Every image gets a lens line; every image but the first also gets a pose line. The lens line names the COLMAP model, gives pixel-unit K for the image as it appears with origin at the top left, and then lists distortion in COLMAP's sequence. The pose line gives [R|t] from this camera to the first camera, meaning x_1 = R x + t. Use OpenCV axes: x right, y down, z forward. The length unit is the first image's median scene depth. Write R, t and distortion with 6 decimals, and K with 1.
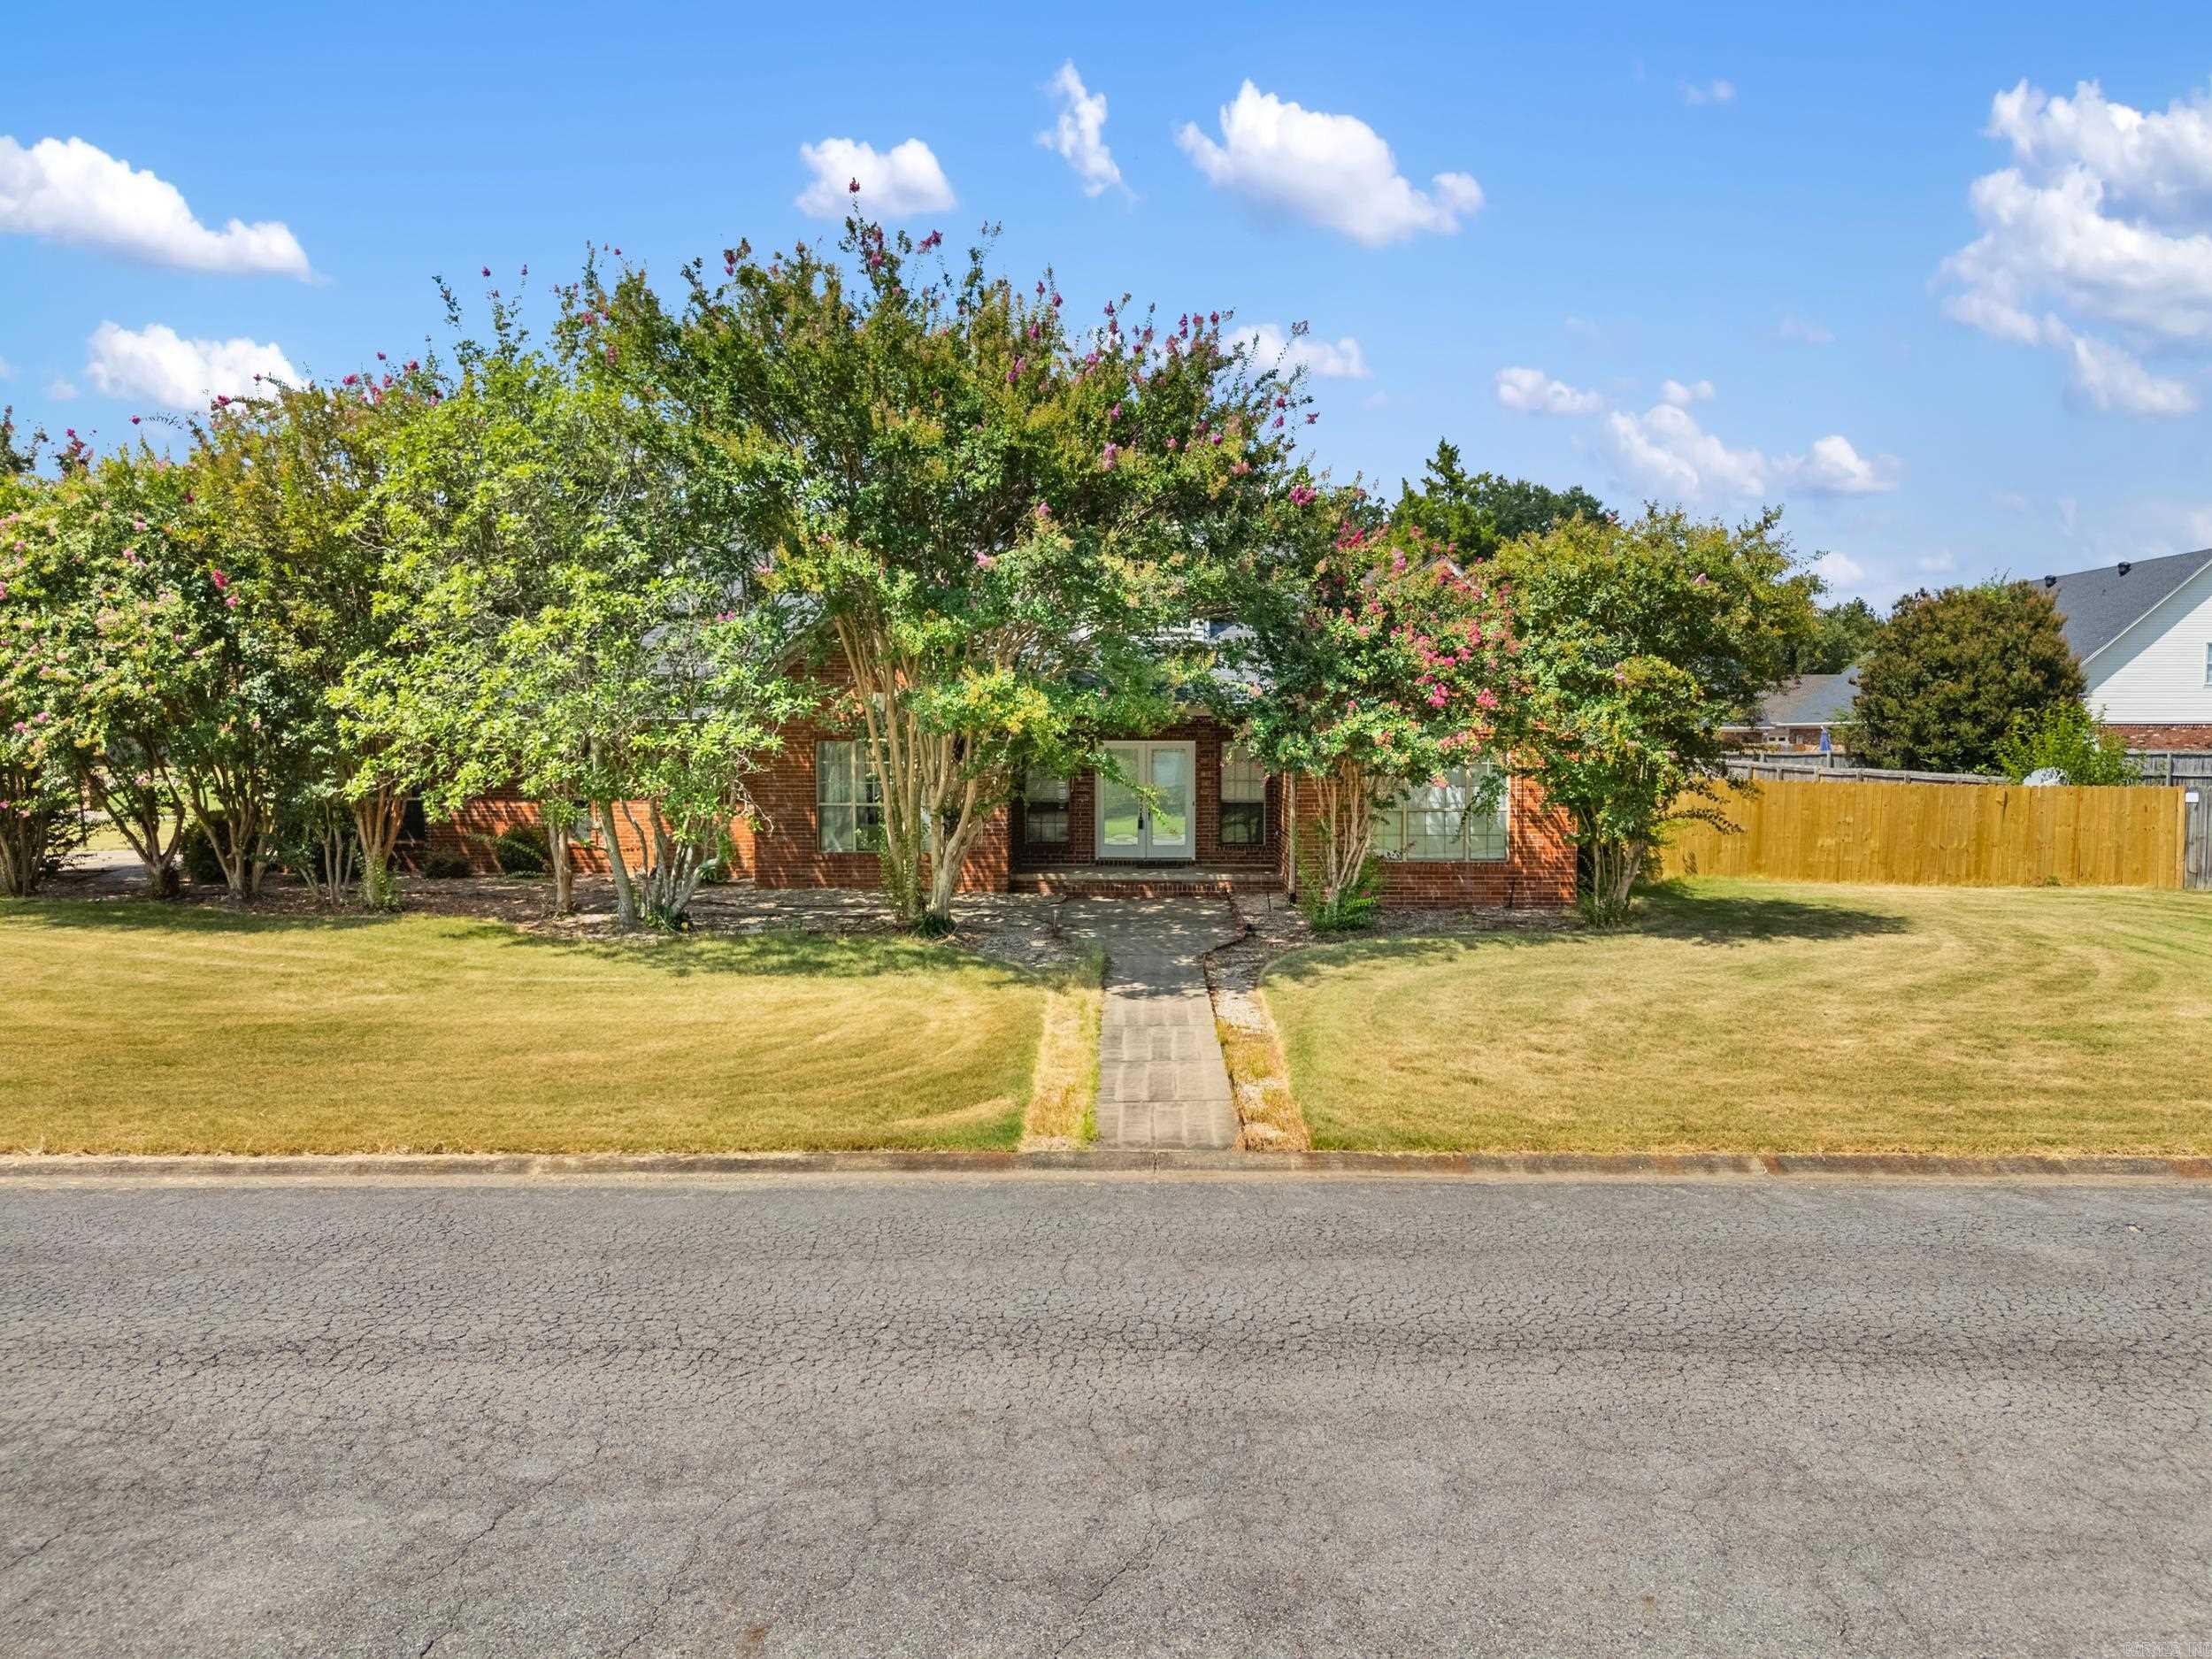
lens RADIAL K [[1623.4, 0, 1106.0], [0, 1623.4, 829.5], [0, 0, 1]] dist [0.062538, -0.055652]
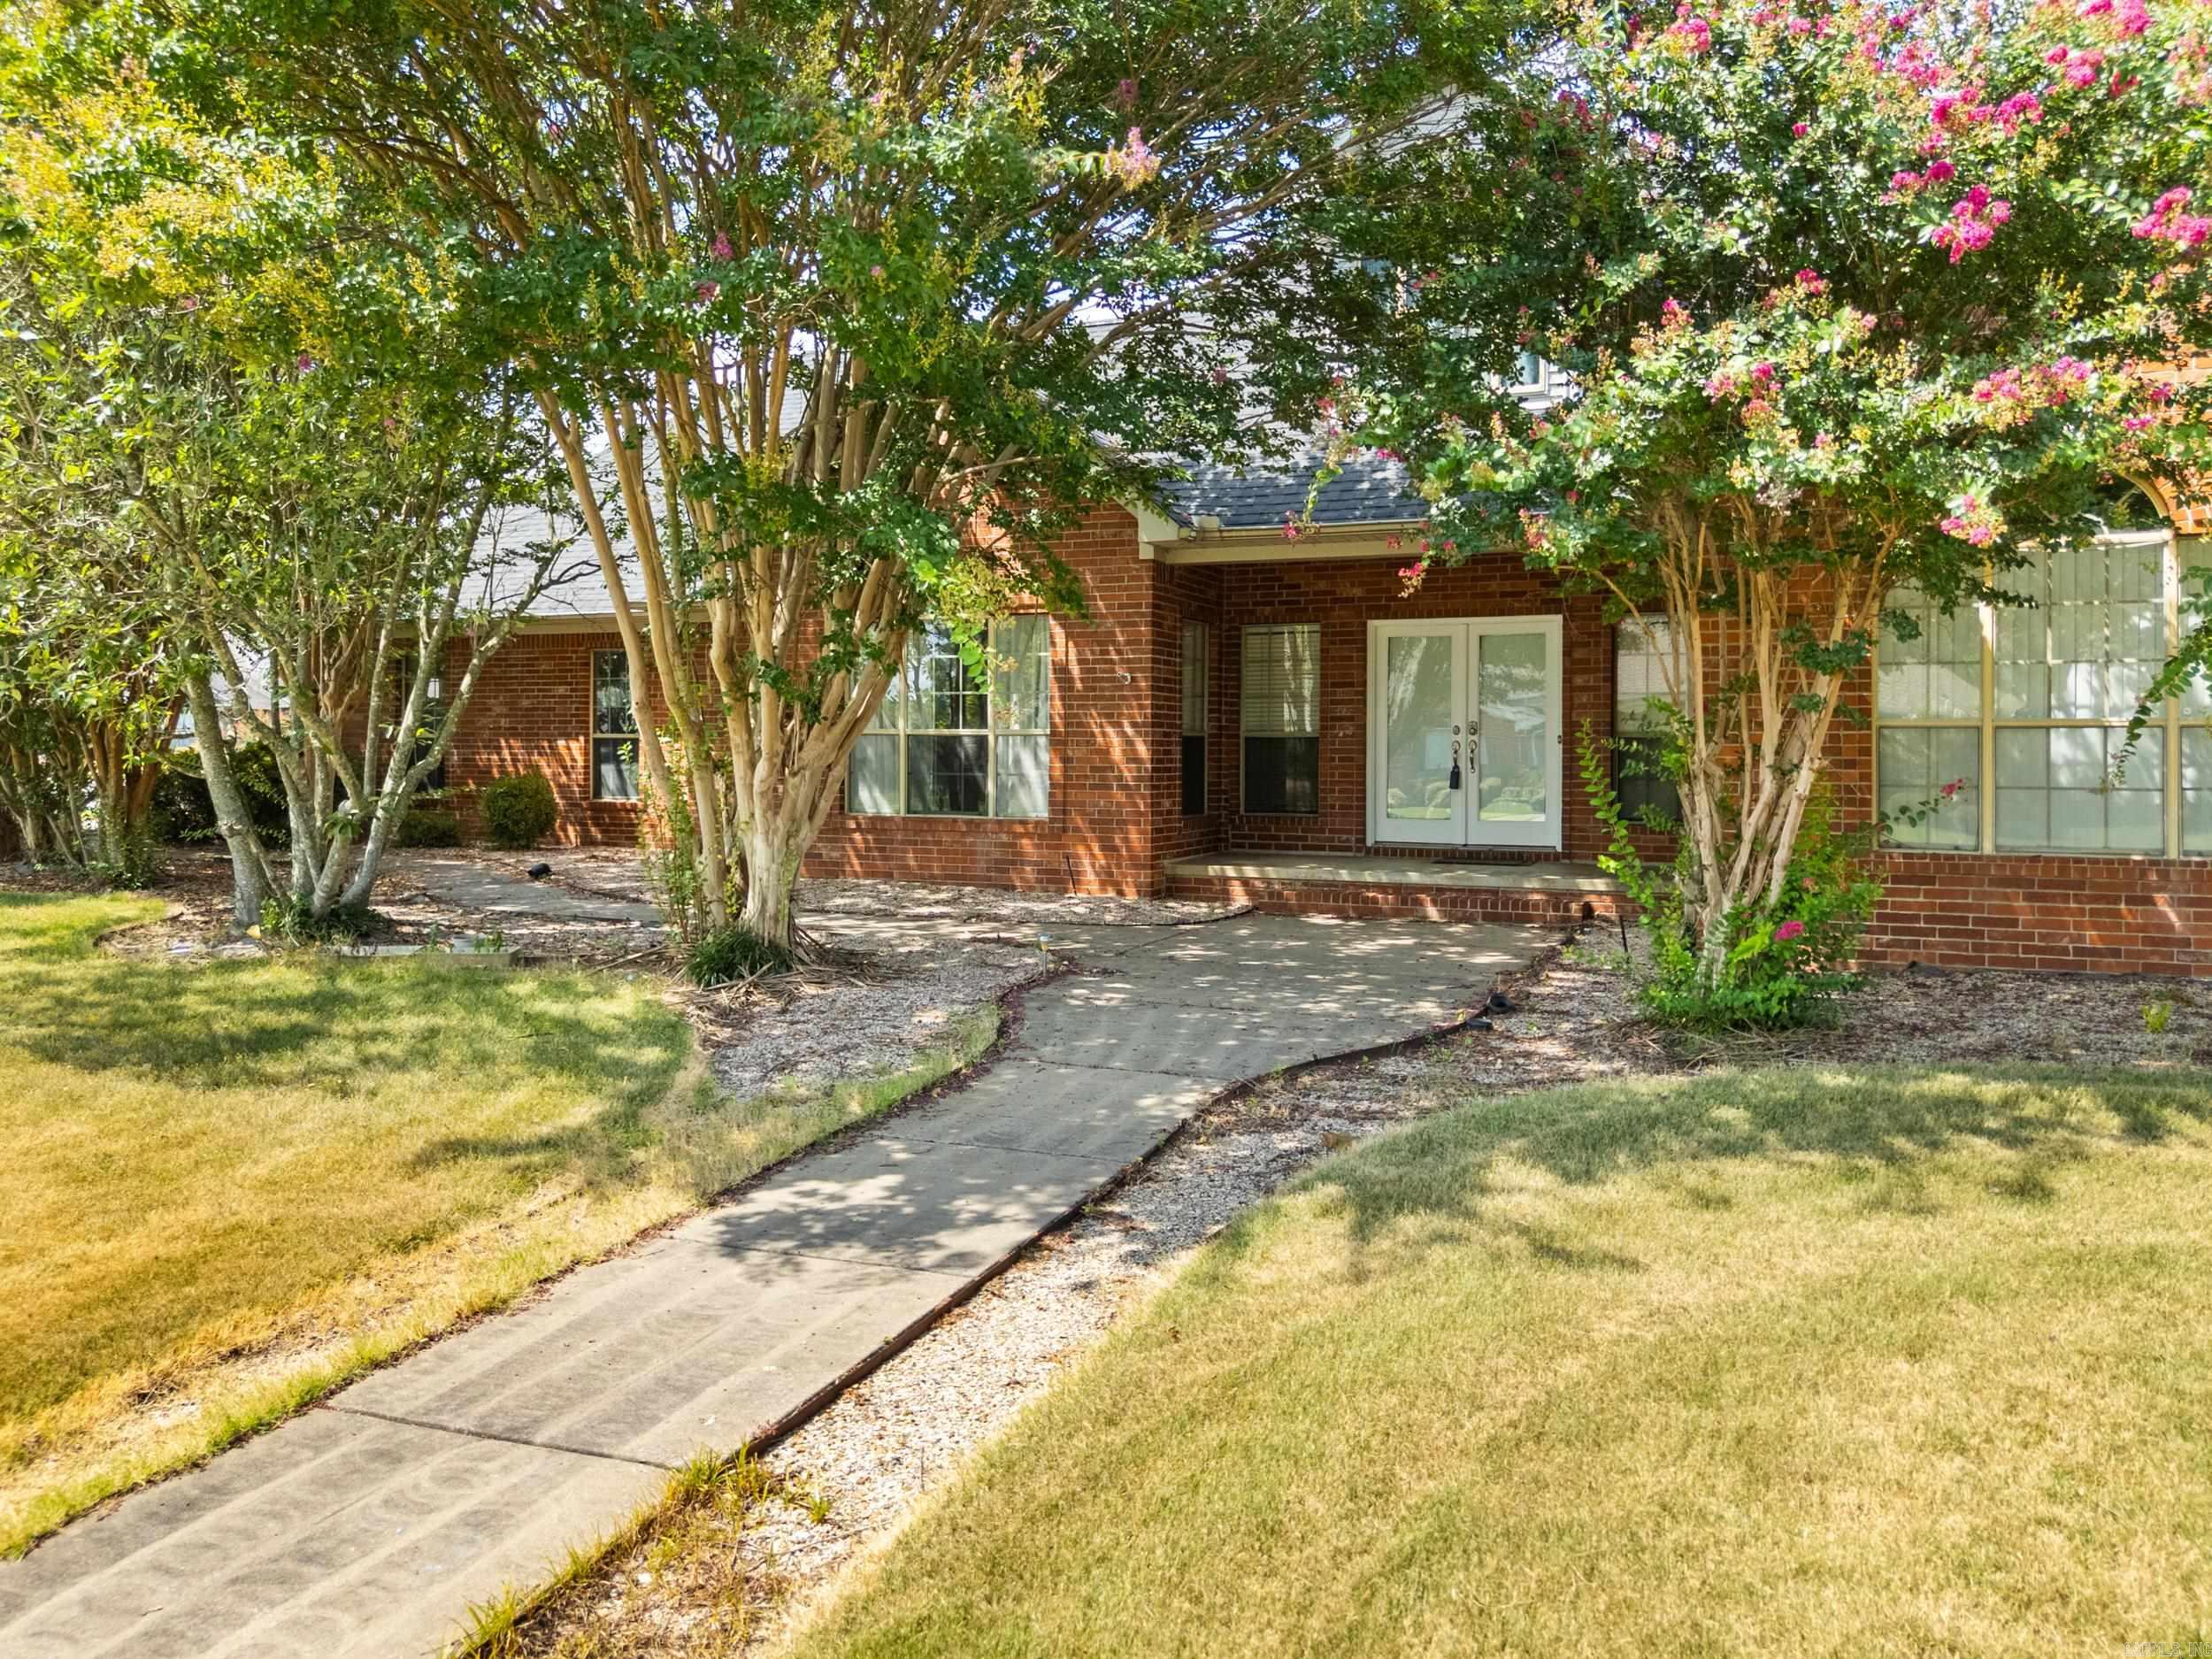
lens RADIAL K [[1617.6, 0, 1109.7], [0, 1617.6, 760.3], [0, 0, 1]] dist [0.057671, -0.002949]
pose [[0.921308, -0.000002, -0.388834, 0.141763], [-0.019687, 0.998717, -0.046652, 0.019930], [0.388335, 0.050636, 0.920126, 0.547849]]
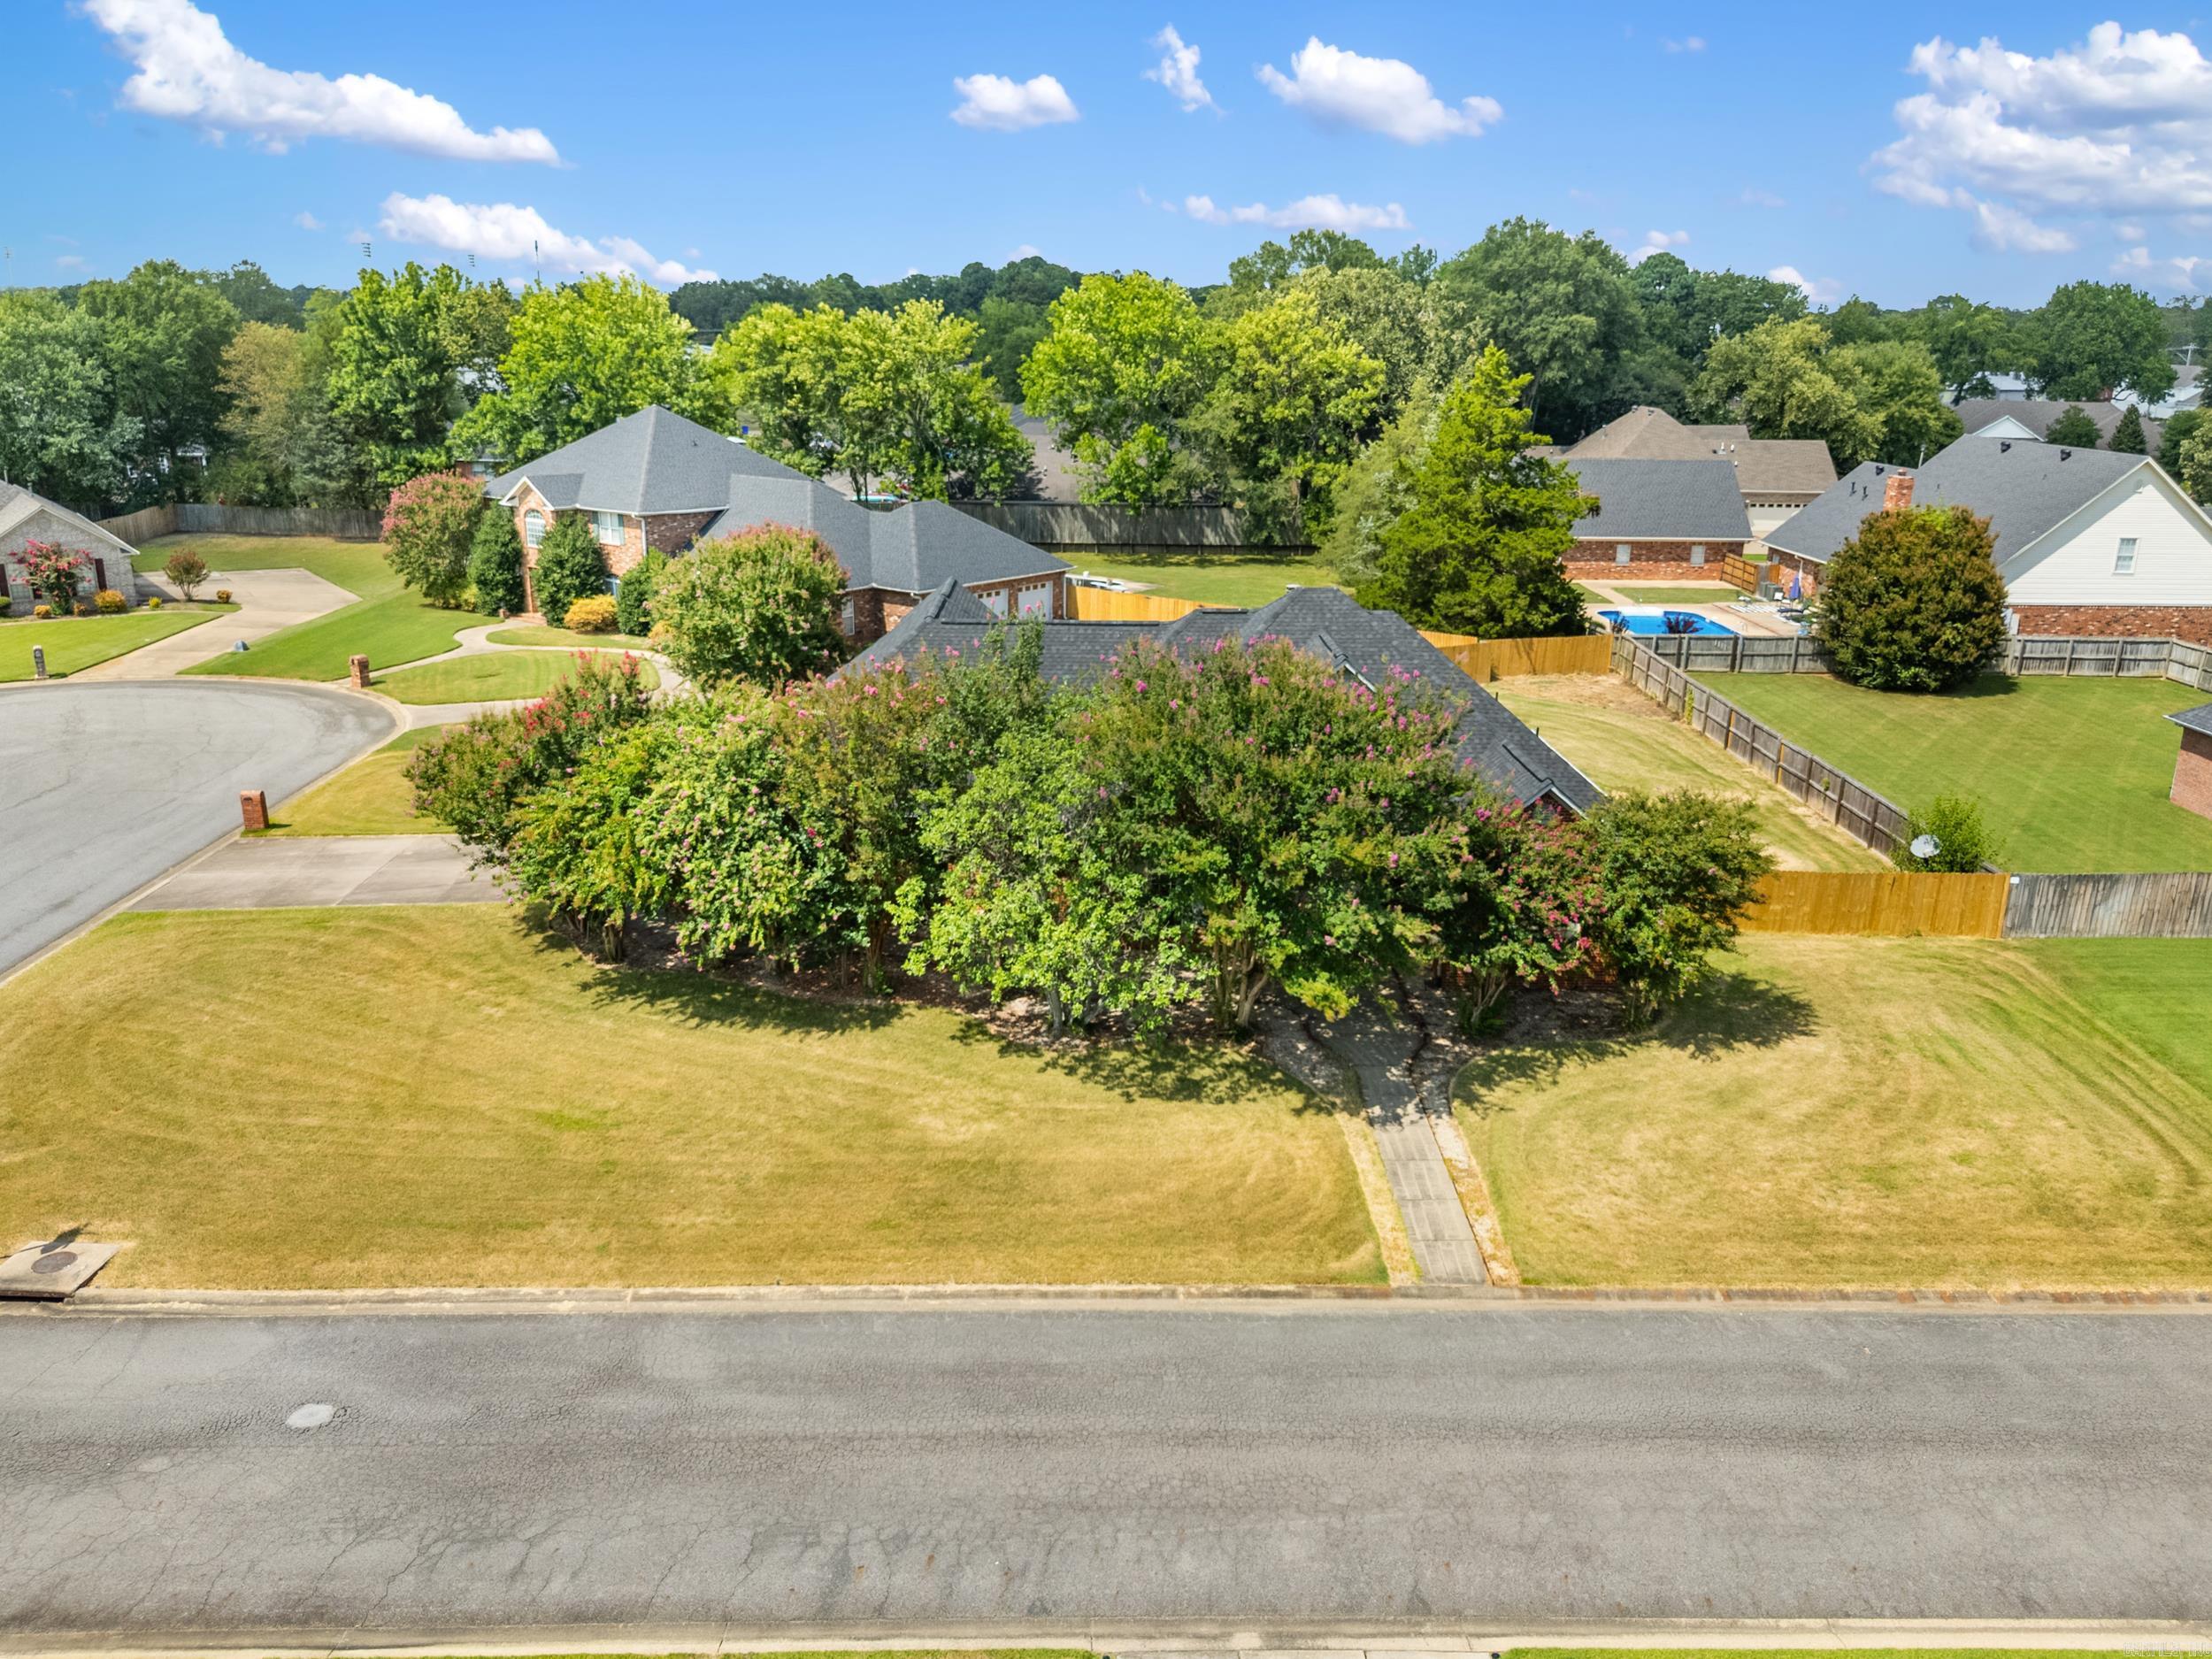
lens RADIAL K [[1665.8, 0, 1106.0], [0, 1665.8, 829.5], [0, 0, 1]] dist [0.050476, -0.043972]
pose [[0.999459, 0.004211, 0.032623, -0.266885], [-0.011656, 0.972759, 0.231527, -0.478891], [-0.030759, -0.231782, 0.972281, -0.548217]]
